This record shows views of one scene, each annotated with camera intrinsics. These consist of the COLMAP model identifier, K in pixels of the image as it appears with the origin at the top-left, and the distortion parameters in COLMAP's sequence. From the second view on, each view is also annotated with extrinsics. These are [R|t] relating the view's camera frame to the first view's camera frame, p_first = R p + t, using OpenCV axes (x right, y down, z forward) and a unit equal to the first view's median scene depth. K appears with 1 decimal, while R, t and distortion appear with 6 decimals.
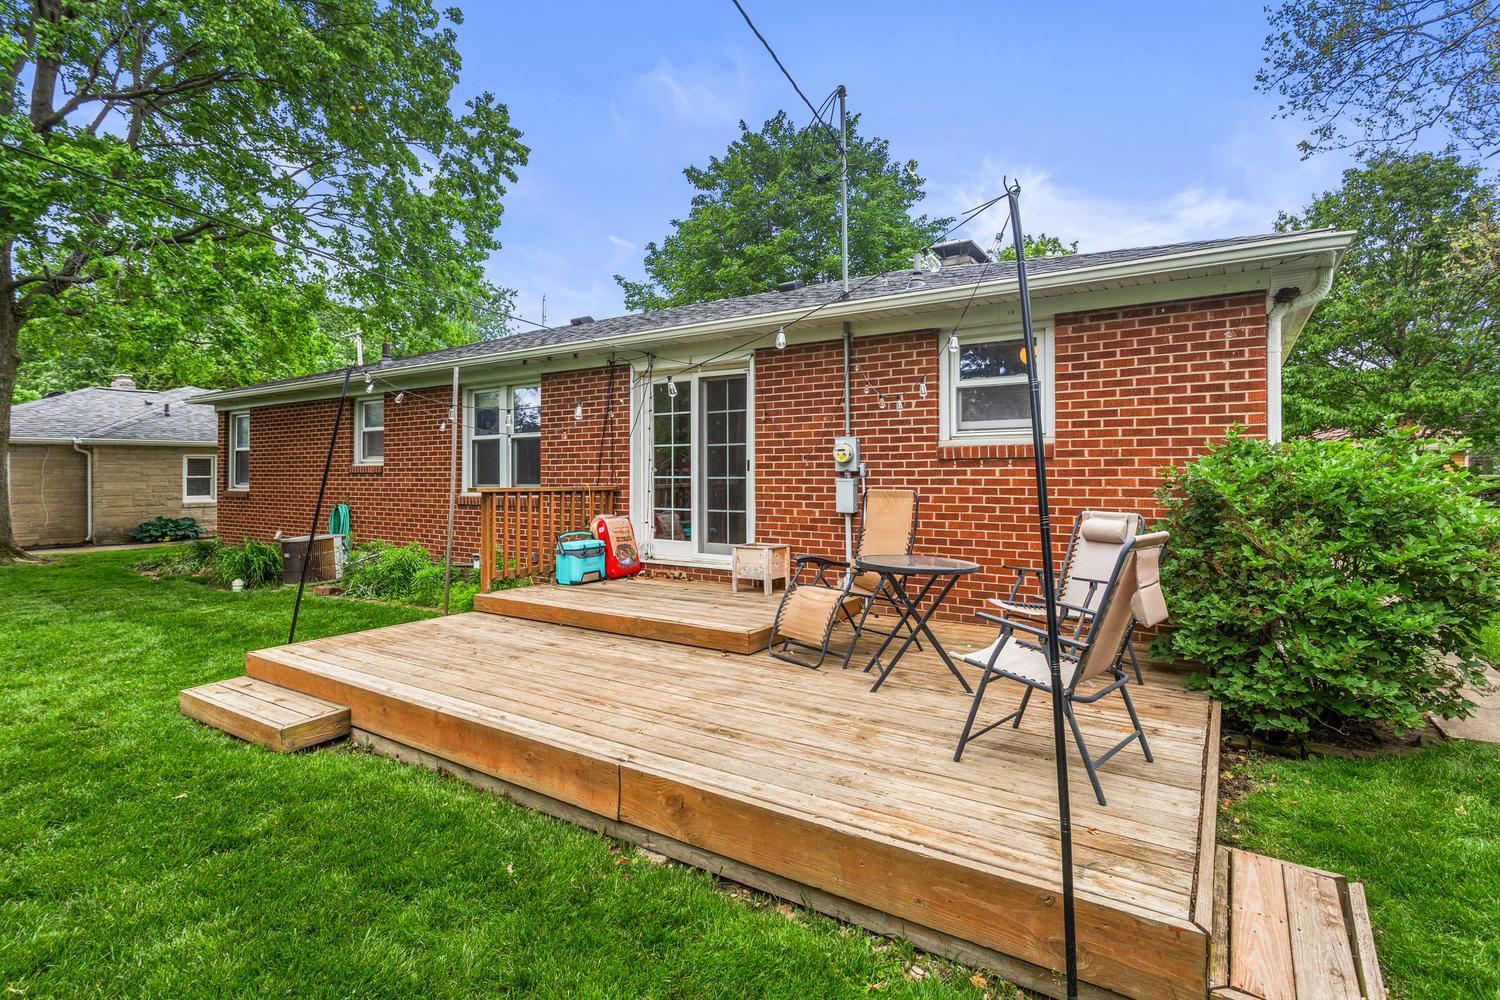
lens RADIAL K [[723.5, 0, 756.8], [0, 723.5, 479.5], [0, 0, 1]] dist [-0.000700, -0.001117]
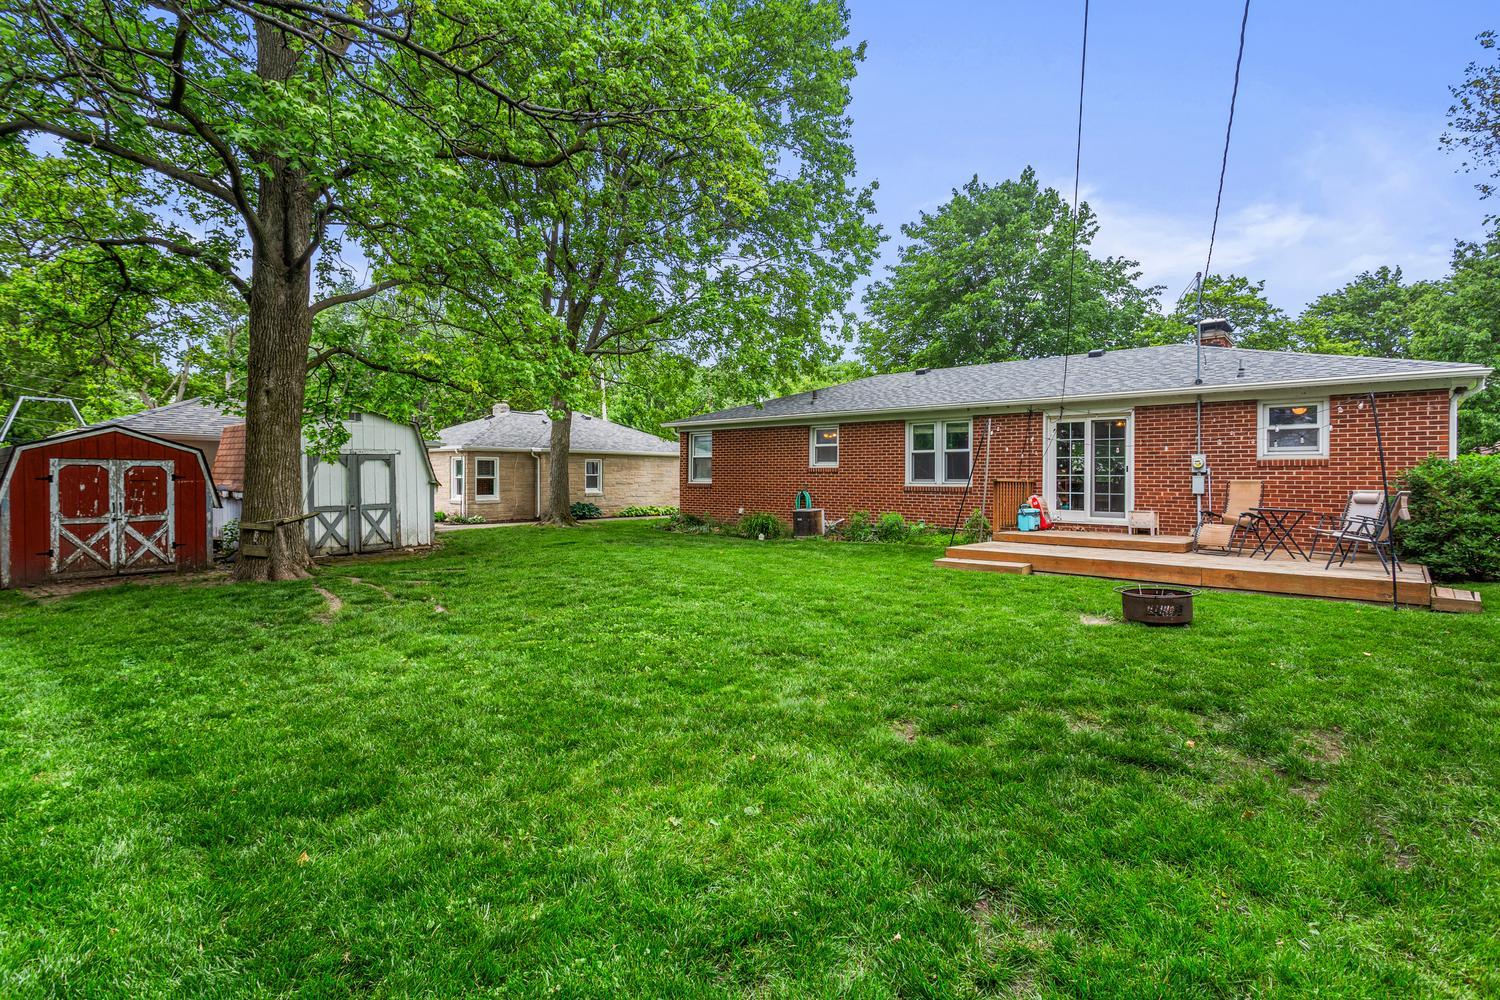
lens RADIAL K [[723.5, 0, 743.8], [0, 723.5, 487.1], [0, 0, 1]] dist [-0.000700, -0.001117]
pose [[0.987938, 0.011369, -0.154431, -0.679155], [-0.010837, 0.999932, 0.004282, 0.029076], [0.154470, -0.002557, 0.987994, -0.951874]]
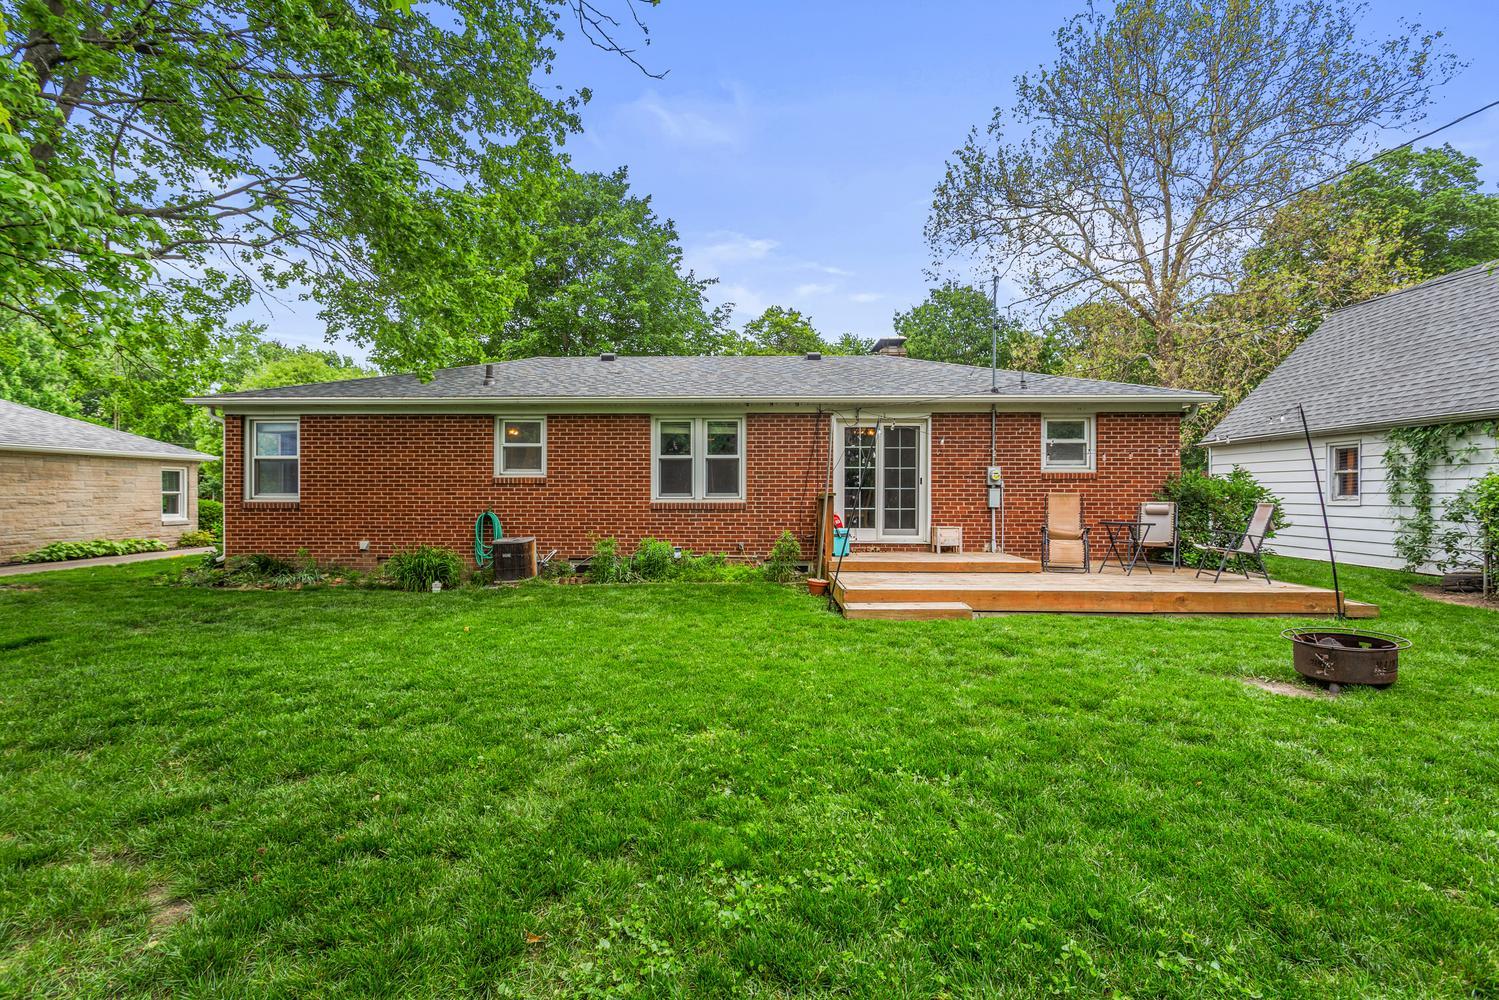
lens RADIAL K [[723.0, 0, 750.7], [0, 723.0, 491.7], [0, 0, 1]] dist [-0.000700, -0.001117]
pose [[0.854136, 0.004938, 0.520027, -1.200011], [0.000055, 0.999954, -0.009585, 0.020875], [-0.520050, 0.008216, 0.854096, -0.220353]]
